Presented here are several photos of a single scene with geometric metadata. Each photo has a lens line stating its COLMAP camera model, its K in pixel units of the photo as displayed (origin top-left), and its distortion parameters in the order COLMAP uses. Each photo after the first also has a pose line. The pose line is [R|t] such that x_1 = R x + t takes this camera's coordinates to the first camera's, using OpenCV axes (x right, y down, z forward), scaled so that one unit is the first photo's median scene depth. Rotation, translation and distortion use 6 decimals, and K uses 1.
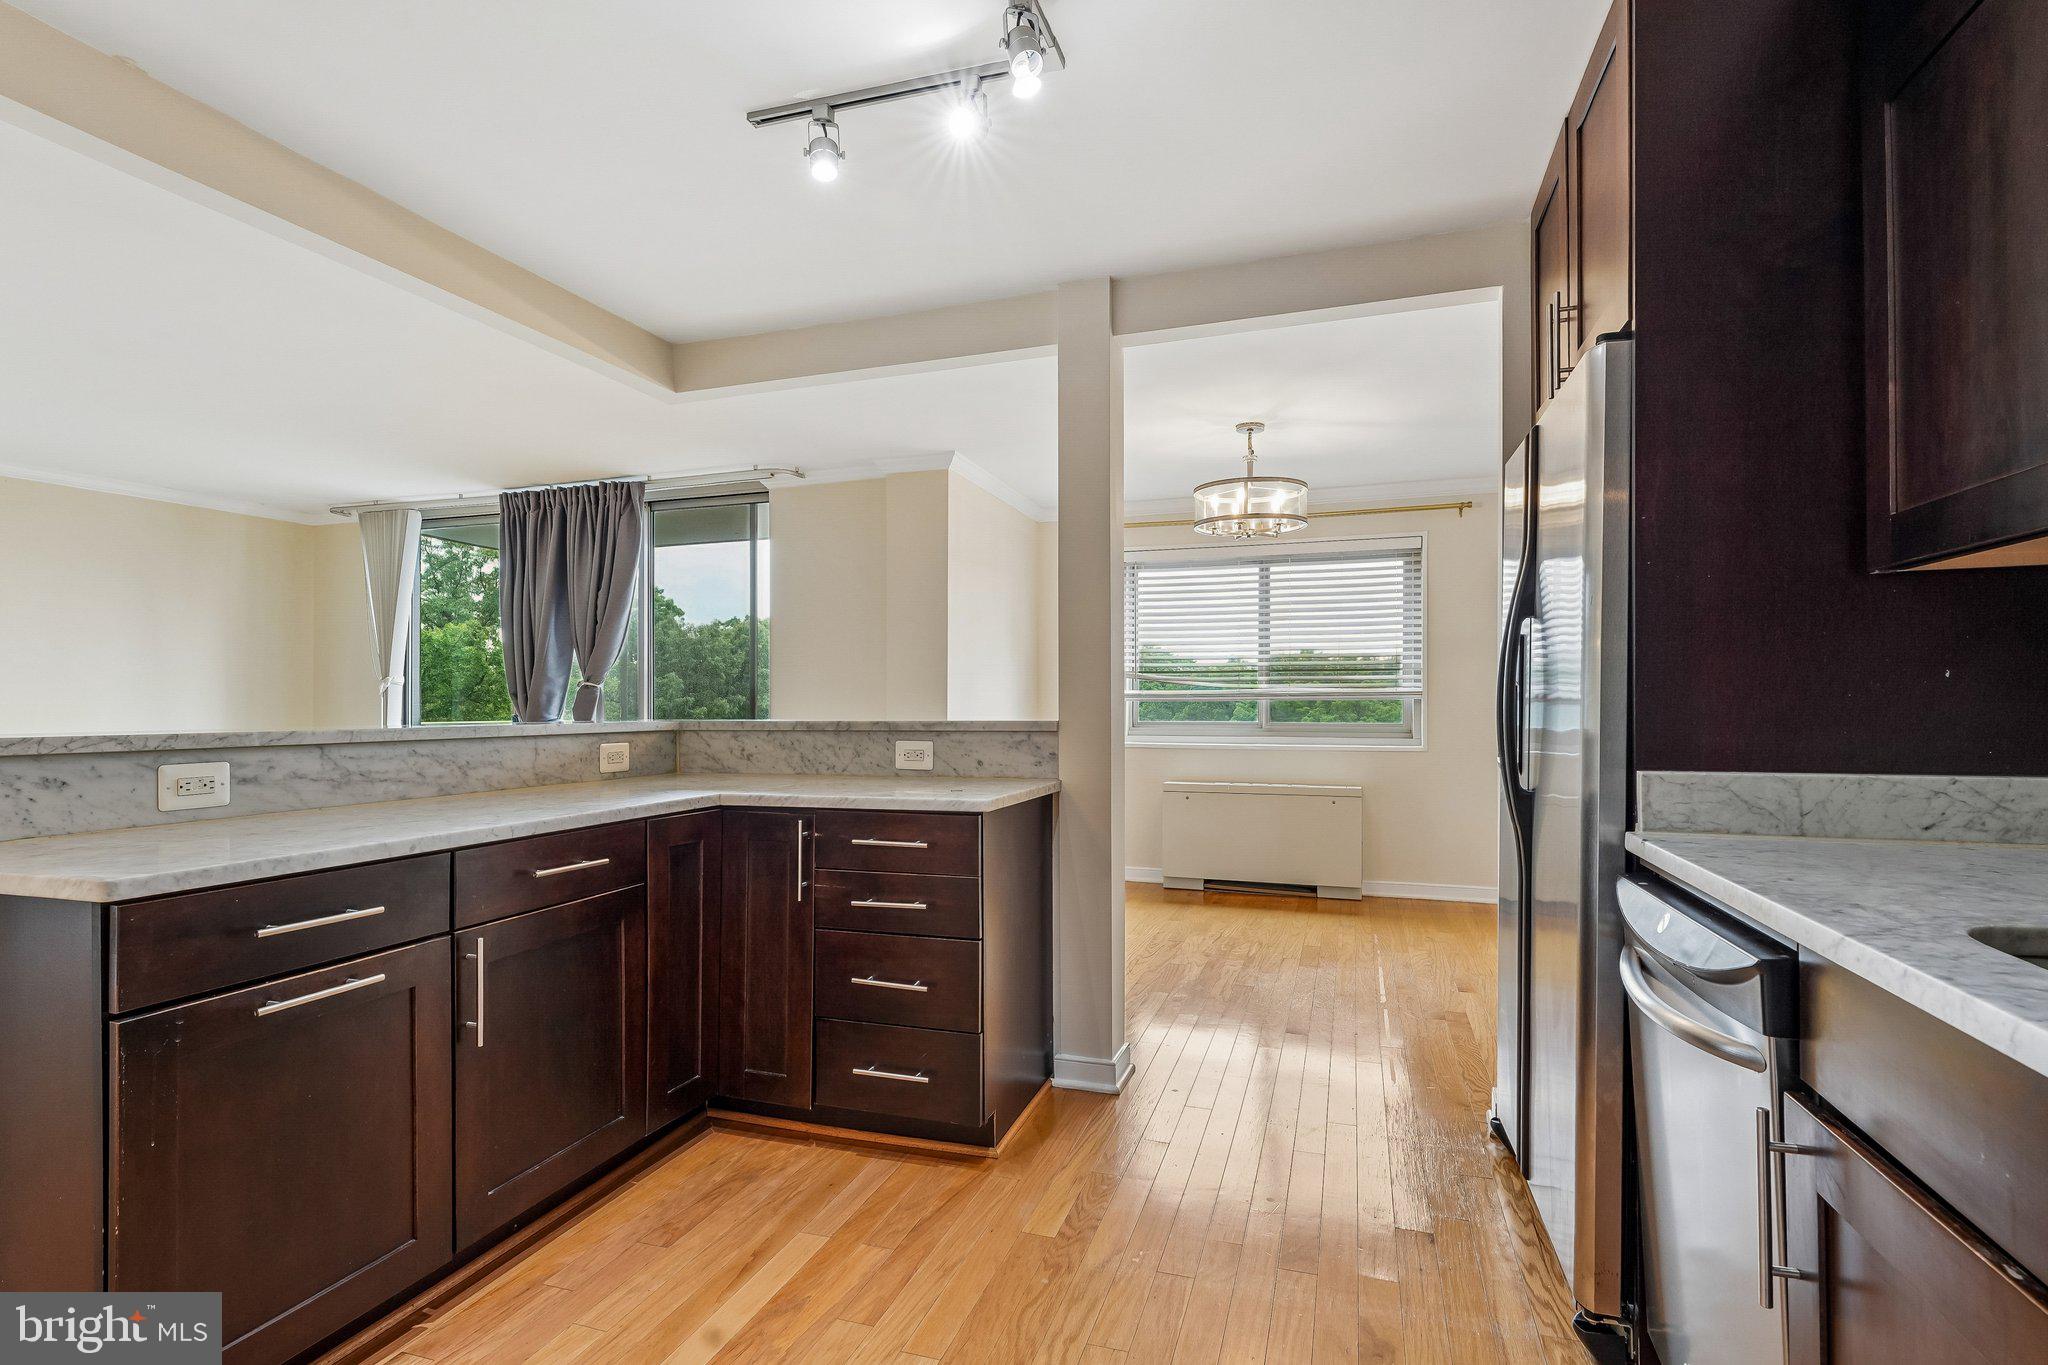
lens RADIAL K [[995.9, 0, 1021.7], [0, 995.9, 696.4], [0, 0, 1]] dist [0.012969, -0.000733]
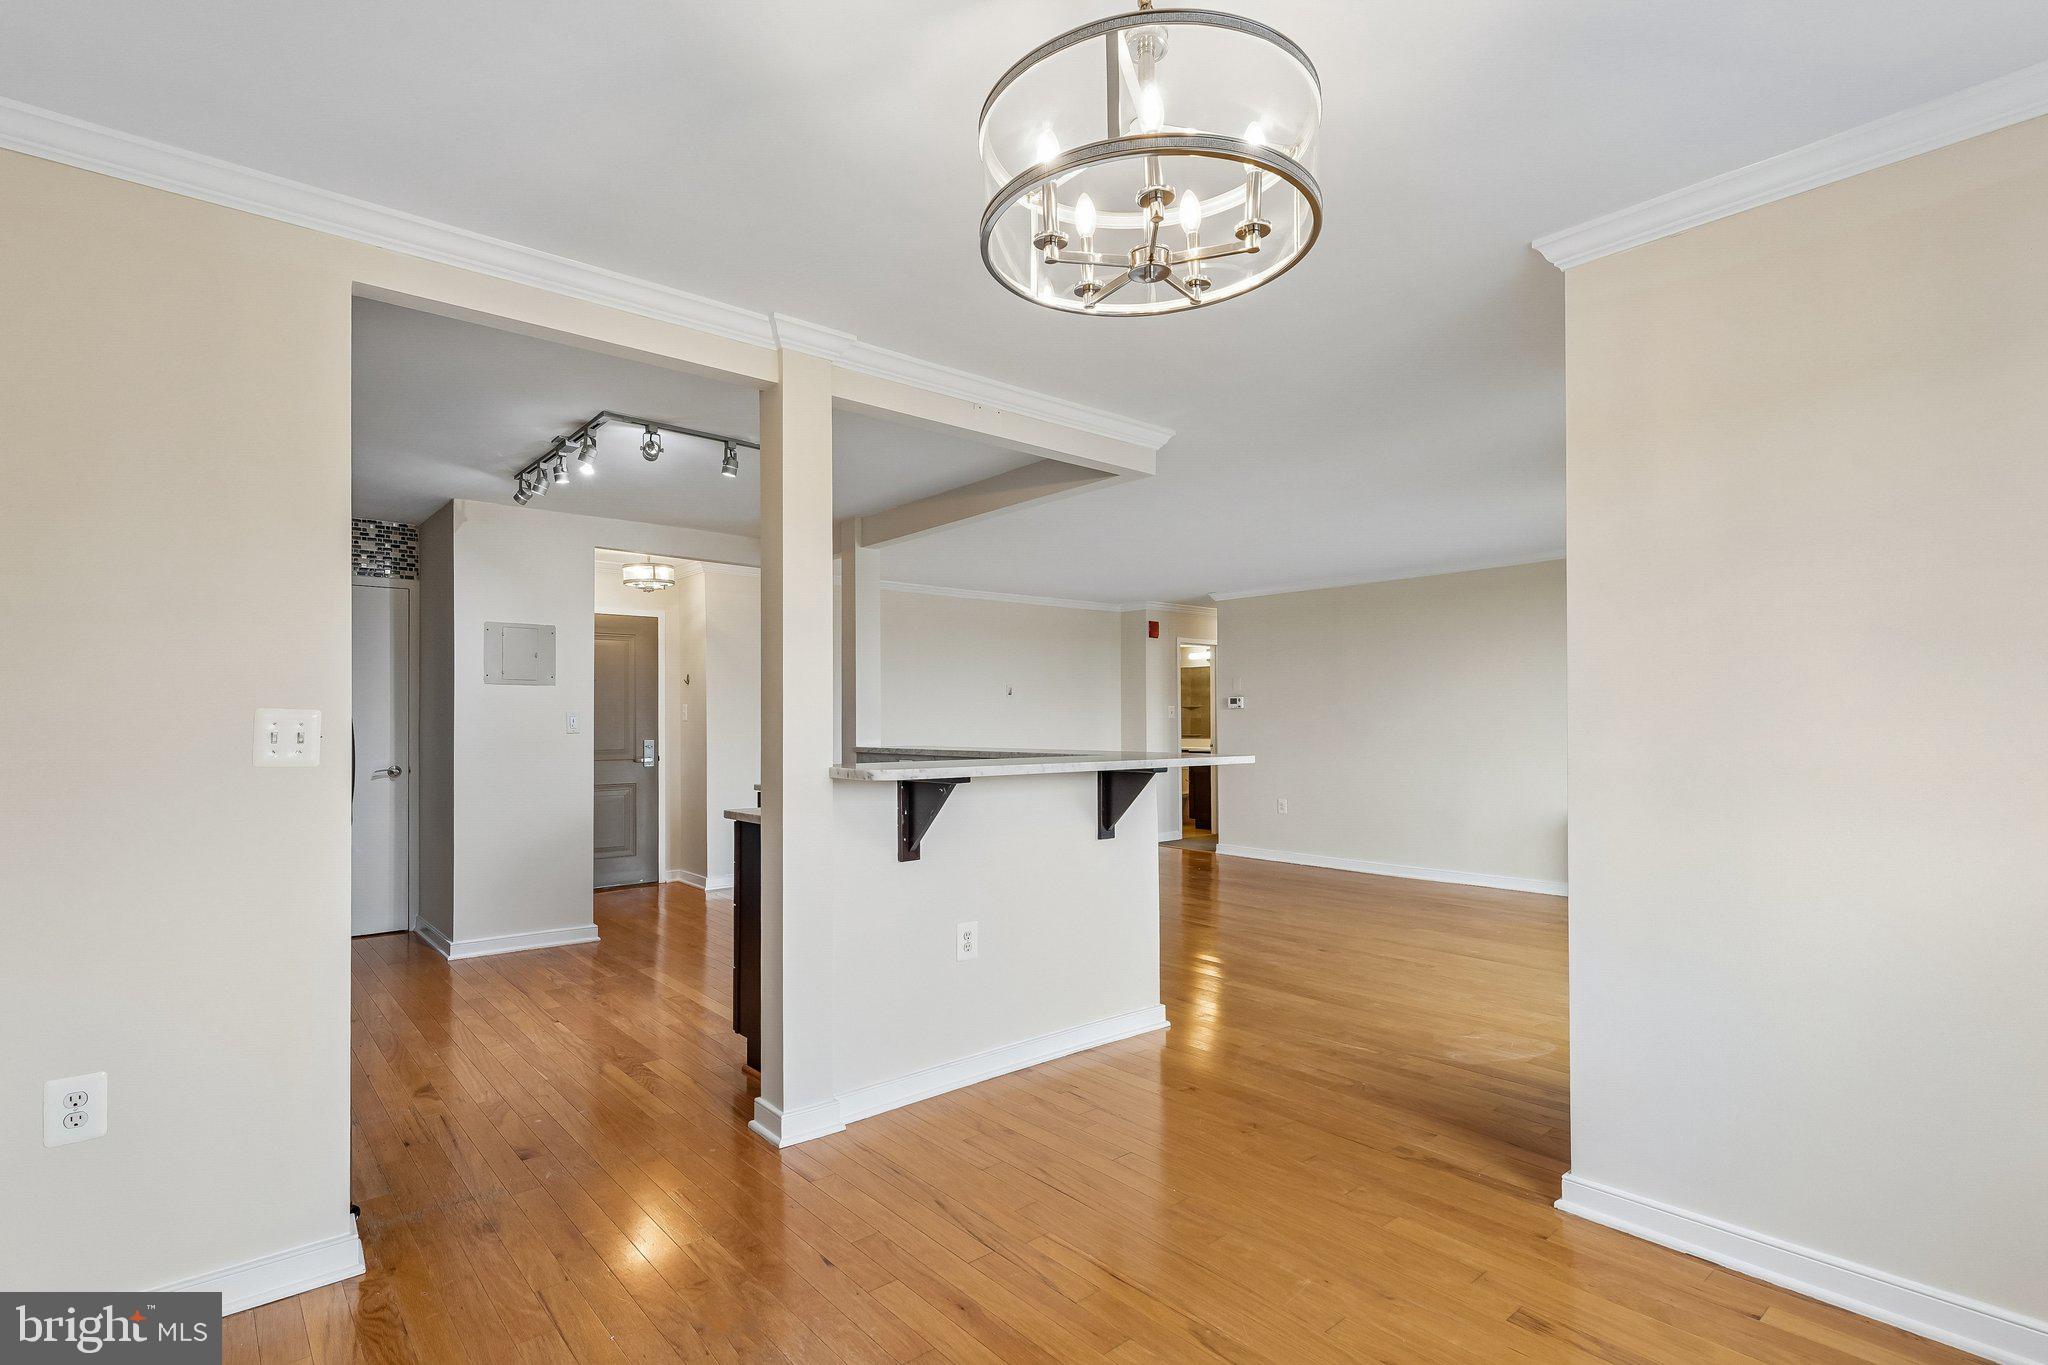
lens RADIAL K [[986.7, 0, 1035.8], [0, 986.7, 705.6], [0, 0, 1]] dist [-0.000611, -0.000216]
pose [[-0.500022, -0.007491, -0.865981, 0.891921], [0.012995, 0.999785, -0.016152, -0.021460], [0.865915, -0.019330, -0.499817, 1.880129]]
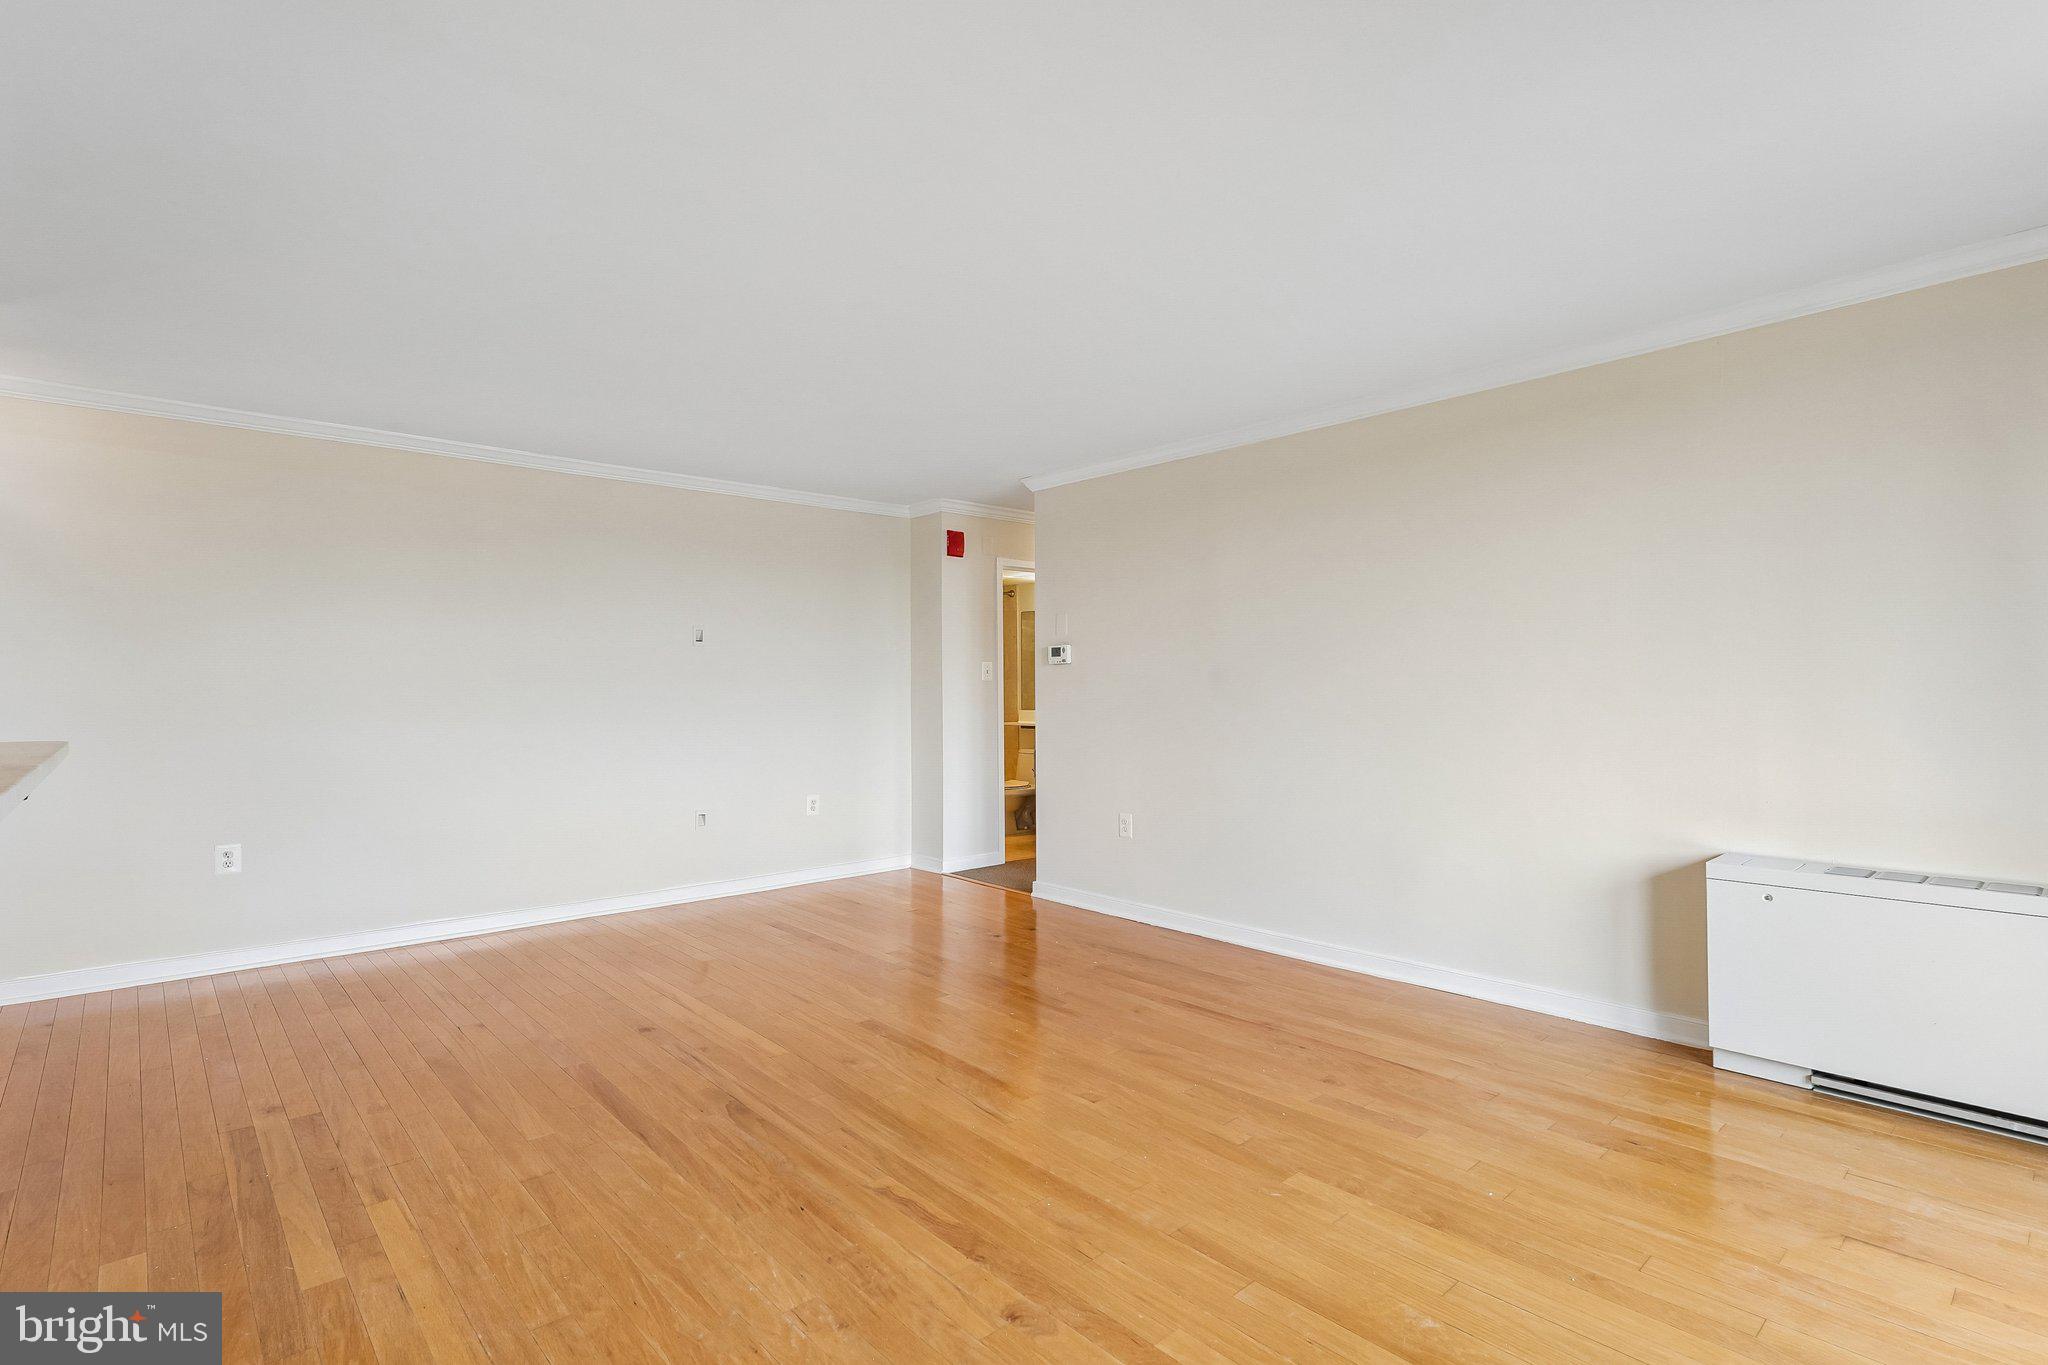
lens RADIAL K [[995.9, 0, 1021.7], [0, 995.9, 696.4], [0, 0, 1]] dist [0.012969, -0.000733]
pose [[-0.489374, 0.014160, -0.871959, -0.460887], [0.011998, 0.999883, 0.009503, -0.009633], [0.871992, -0.005811, -0.489486, 1.747914]]
